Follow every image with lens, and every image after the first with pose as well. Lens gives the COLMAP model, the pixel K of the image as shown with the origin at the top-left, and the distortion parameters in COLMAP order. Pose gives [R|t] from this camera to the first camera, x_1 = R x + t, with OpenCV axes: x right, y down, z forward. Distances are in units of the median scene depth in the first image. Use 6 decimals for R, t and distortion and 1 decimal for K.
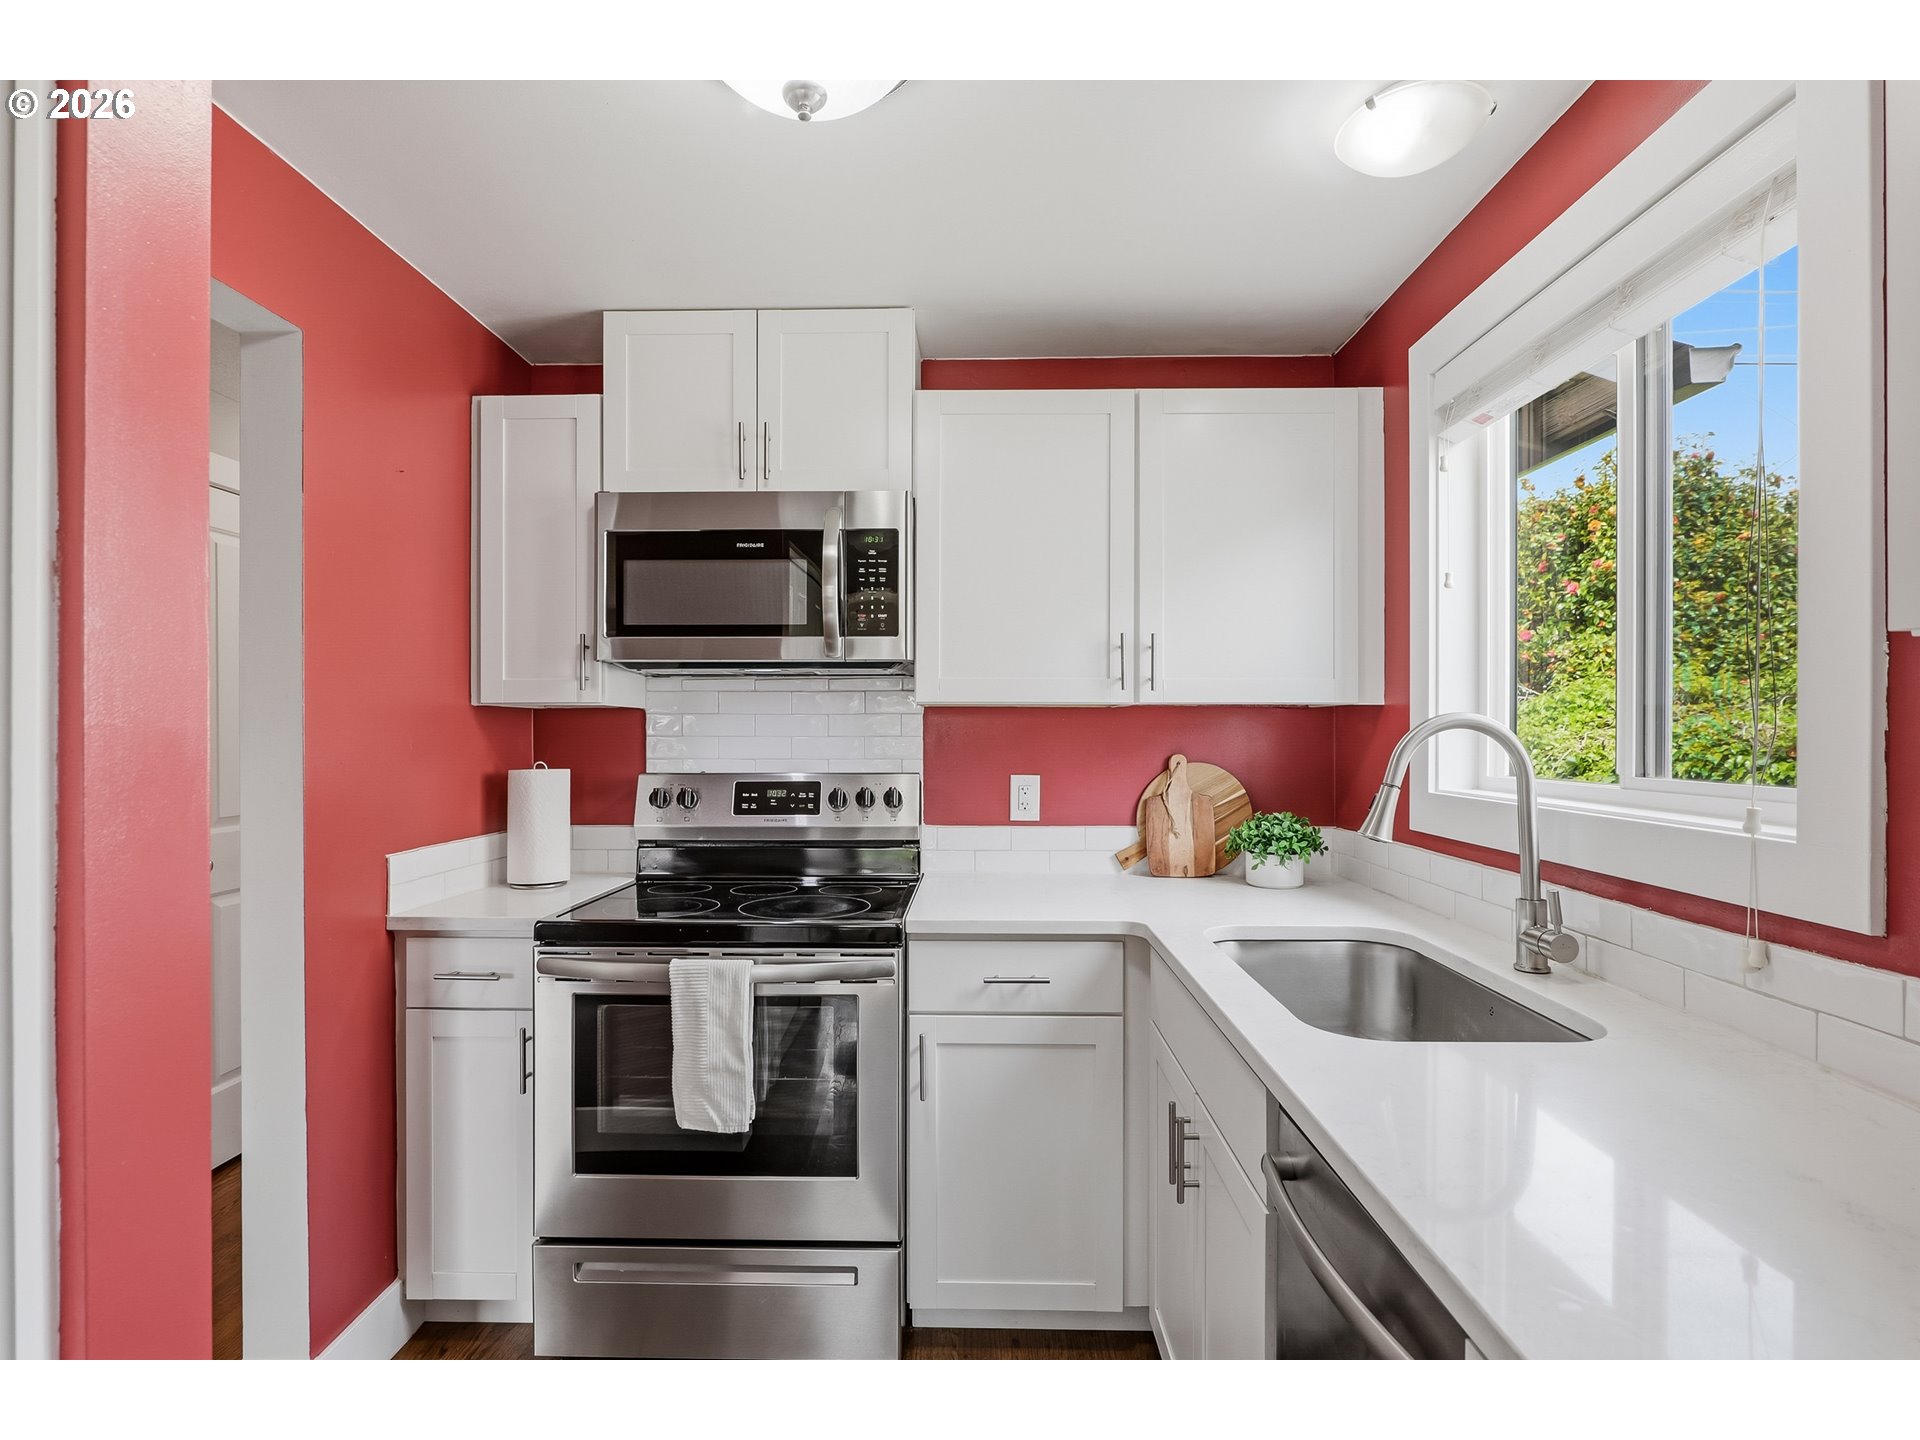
lens RADIAL K [[939.8, 0, 958.5], [0, 939.8, 726.9], [0, 0, 1]] dist [-0.001920, 0.000771]
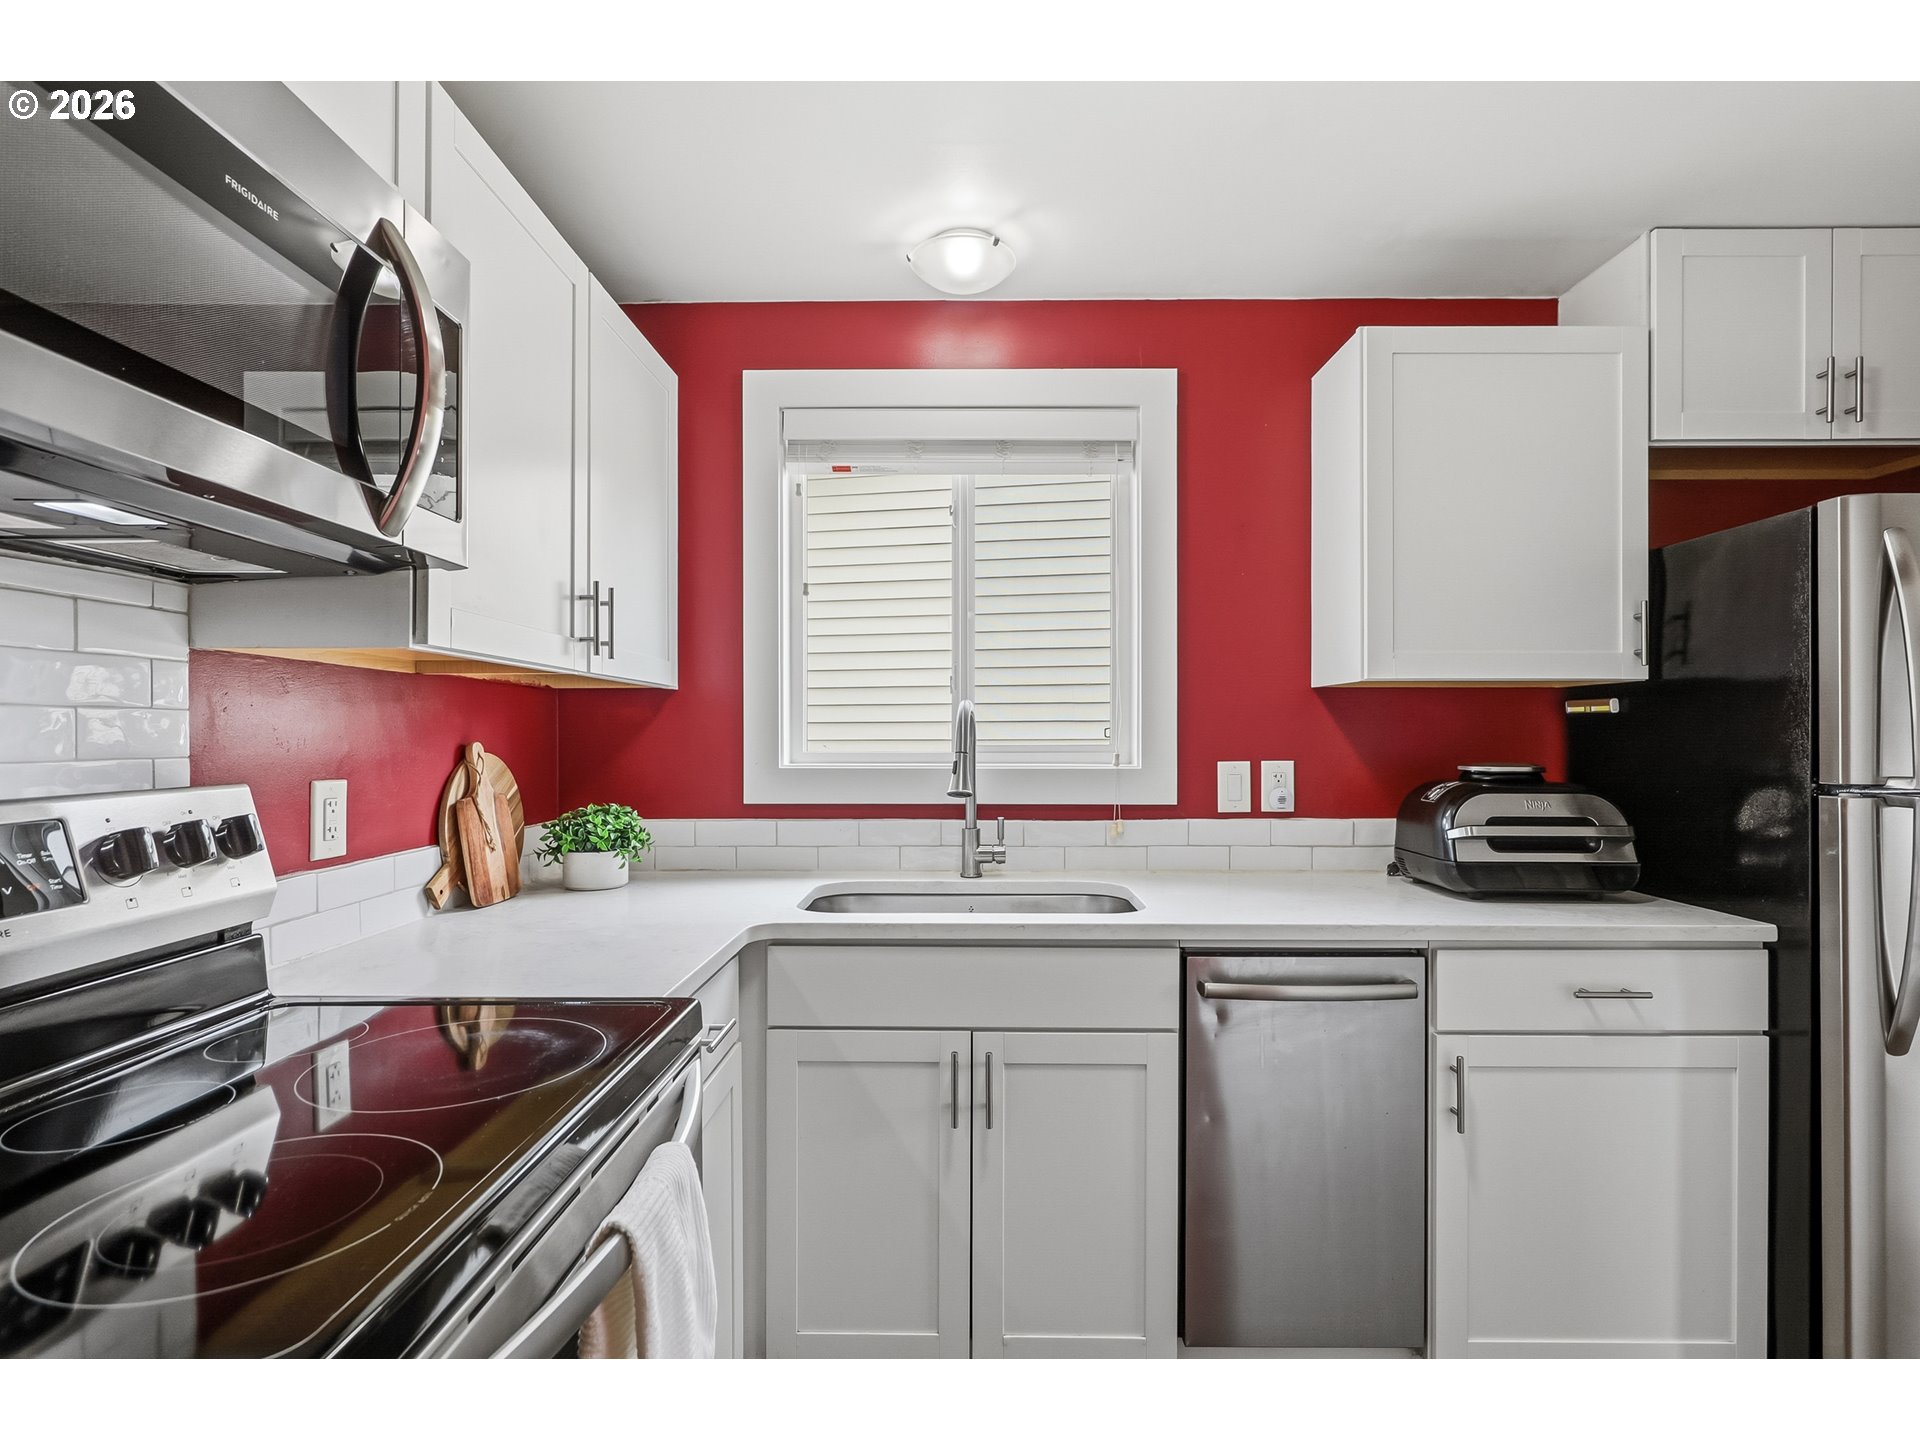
lens RADIAL K [[939.8, 0, 958.5], [0, 939.8, 726.9], [0, 0, 1]] dist [-0.001920, 0.000771]
pose [[-0.011997, 0.007099, 0.999903, -0.584765], [-0.003456, 0.999969, -0.007141, 0.023529], [-0.999922, -0.003541, -0.011972, 0.704093]]
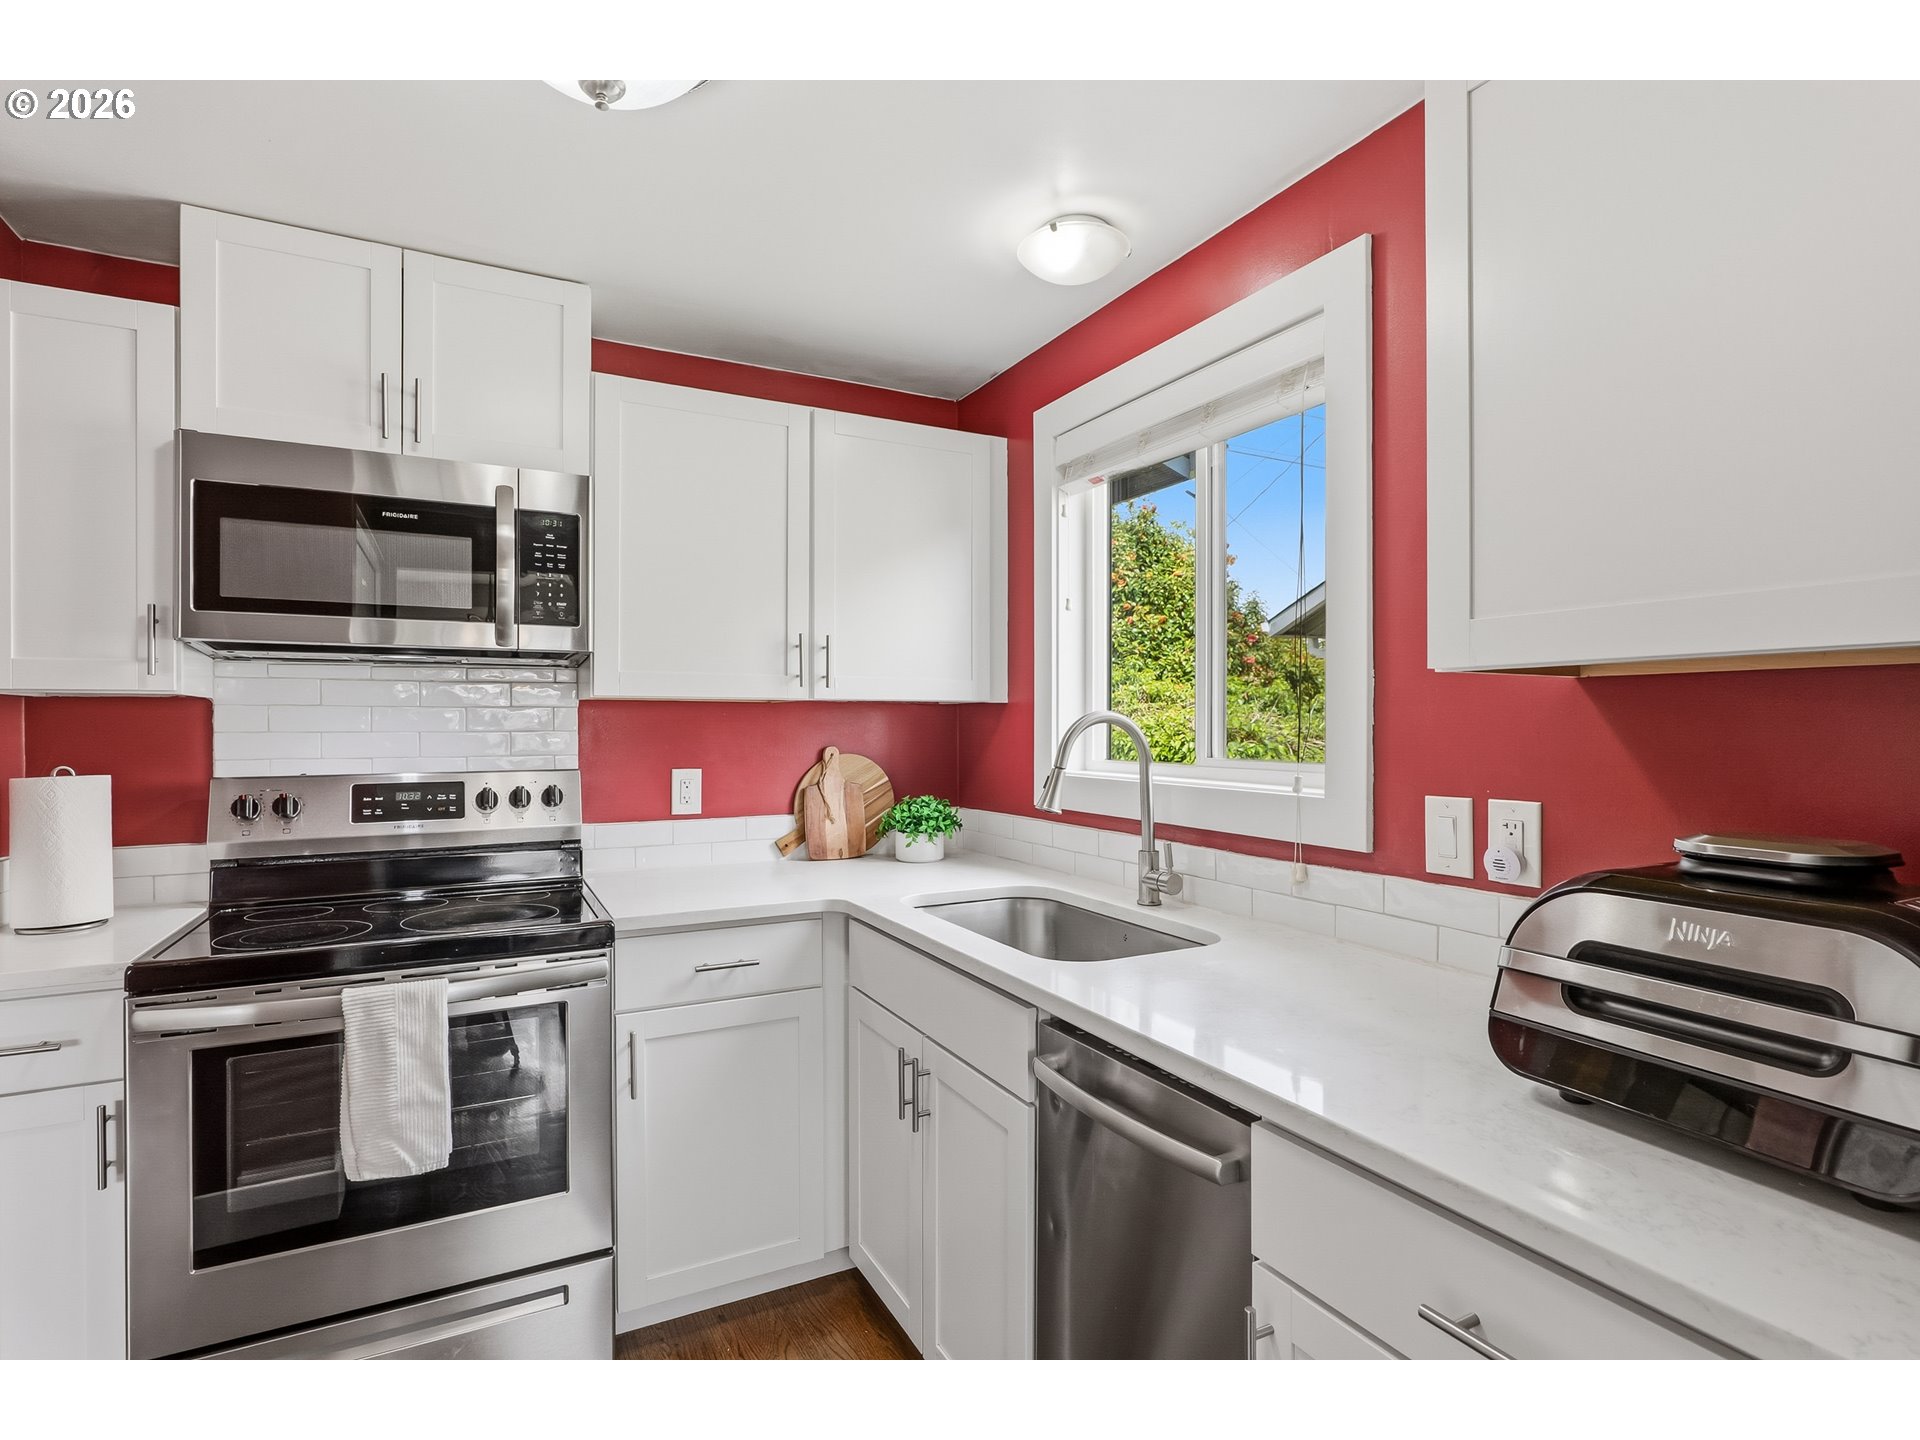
lens RADIAL K [[955.5, 0, 960.0], [0, 955.5, 720.0], [0, 0, 1]] dist [0.002830, 0.000500]
pose [[0.874991, 0.000624, 0.484138, -0.191762], [-0.000886, 1.000000, 0.000314, -0.001834], [-0.484138, -0.000704, 0.874992, -0.040426]]
